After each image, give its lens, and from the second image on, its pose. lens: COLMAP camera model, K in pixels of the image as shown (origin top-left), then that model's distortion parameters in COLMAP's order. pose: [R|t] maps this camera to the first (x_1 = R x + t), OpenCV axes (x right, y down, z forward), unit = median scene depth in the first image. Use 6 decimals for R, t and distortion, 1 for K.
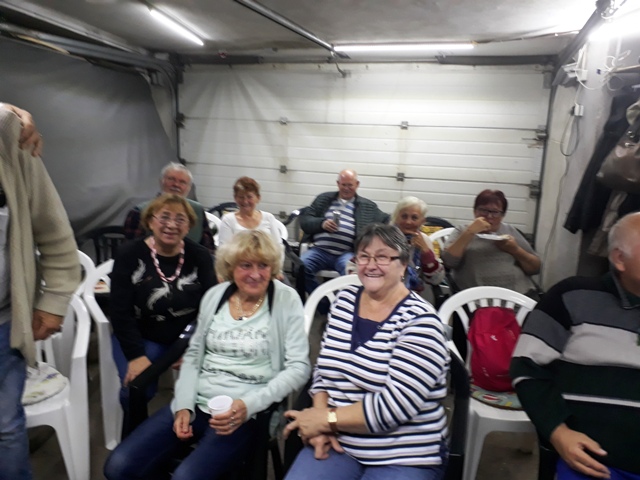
lens RADIAL K [[508.0, 0, 323.8], [0, 508.0, 242.9], [0, 0, 1]] dist [-0.010407, -0.009654]
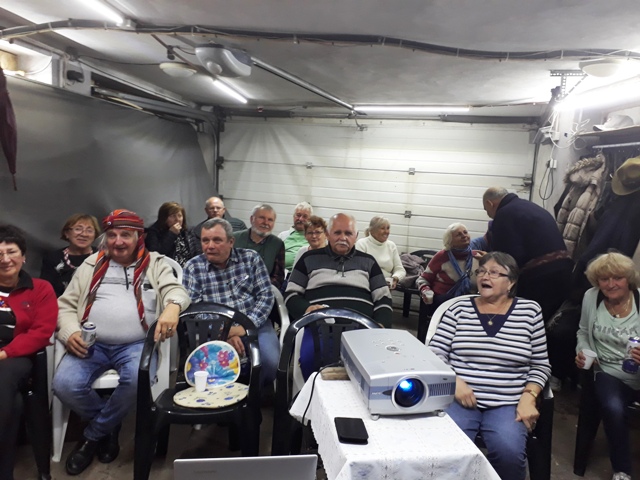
lens RADIAL K [[508.0, 0, 316.0], [0, 508.0, 239.8], [0, 0, 1]] dist [-0.010407, -0.009654]
pose [[0.999114, 0.026126, -0.032989, -0.021852], [-0.028686, 0.996407, -0.079686, 0.029176], [0.030789, 0.080562, 0.996274, -0.178233]]
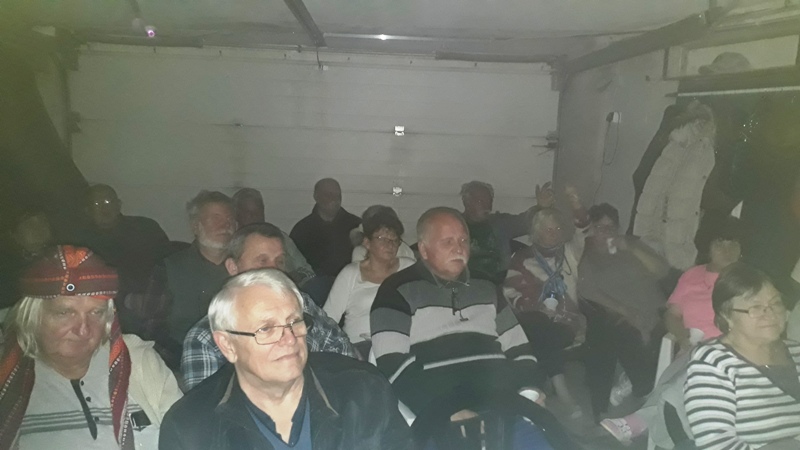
lens RADIAL K [[640.0, 0, 398.7], [0, 640.0, 224.6], [0, 0, 1]] dist [-0.084216, -0.003273]
pose [[0.930404, -0.049356, 0.363198, -0.224538], [0.073953, 0.995792, -0.054124, -0.027594], [-0.358999, 0.077216, 0.930138, 0.071056]]
